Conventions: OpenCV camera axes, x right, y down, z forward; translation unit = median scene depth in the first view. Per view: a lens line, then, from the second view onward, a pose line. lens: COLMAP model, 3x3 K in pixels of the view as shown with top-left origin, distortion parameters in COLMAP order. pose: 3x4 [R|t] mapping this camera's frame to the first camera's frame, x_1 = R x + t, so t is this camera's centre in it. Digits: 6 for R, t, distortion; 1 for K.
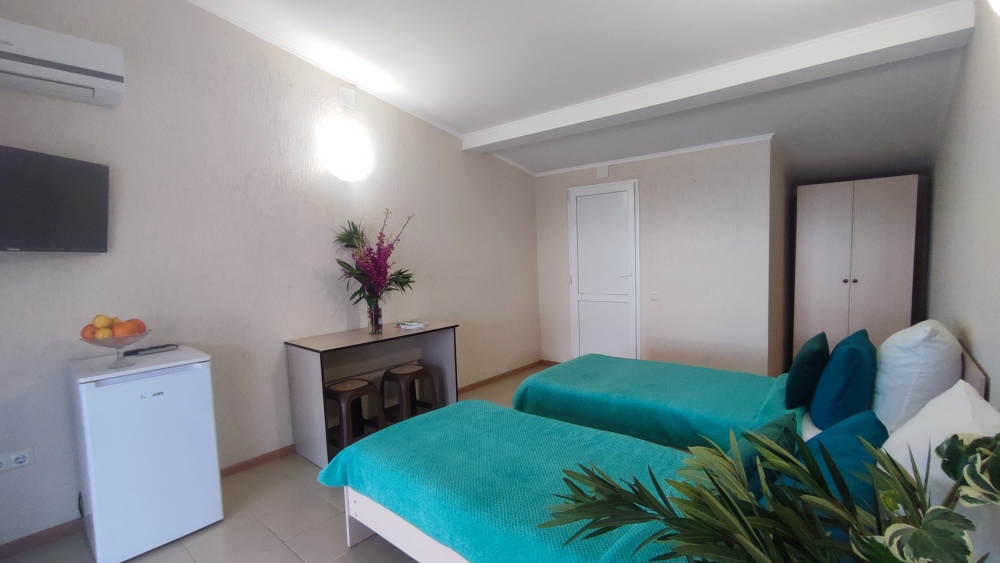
lens RADIAL K [[449.0, 0, 495.8], [0, 449.0, 282.3], [0, 0, 1]] dist [-0.021125, 0.007530]
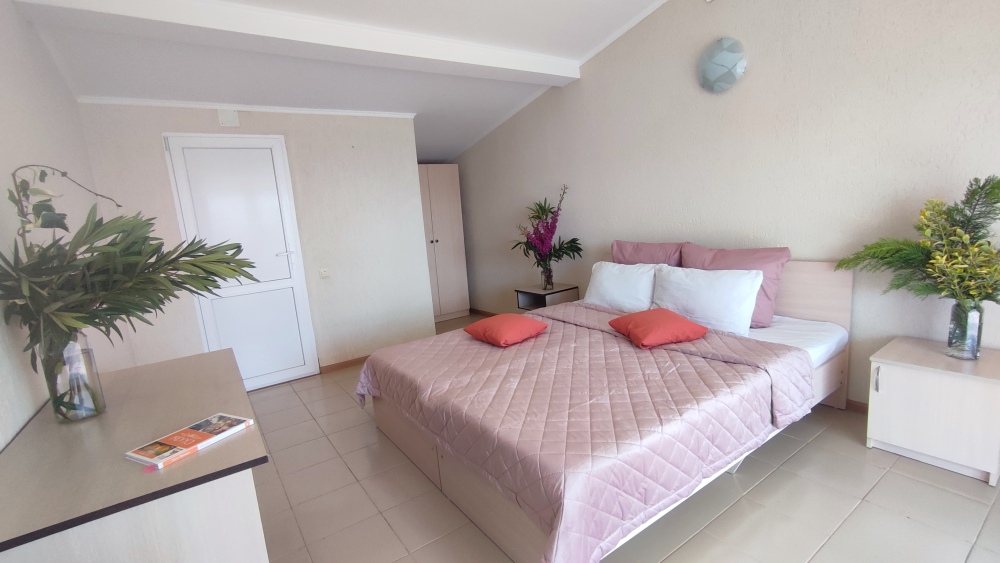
lens RADIAL K [[449.0, 0, 504.9], [0, 449.0, 285.0], [0, 0, 1]] dist [-0.021125, 0.007530]
pose [[0.267144, -0.145886, 0.952550, -0.388721], [0.134304, 0.984464, 0.113108, 0.001433], [-0.954252, 0.097715, 0.282586, 0.406816]]
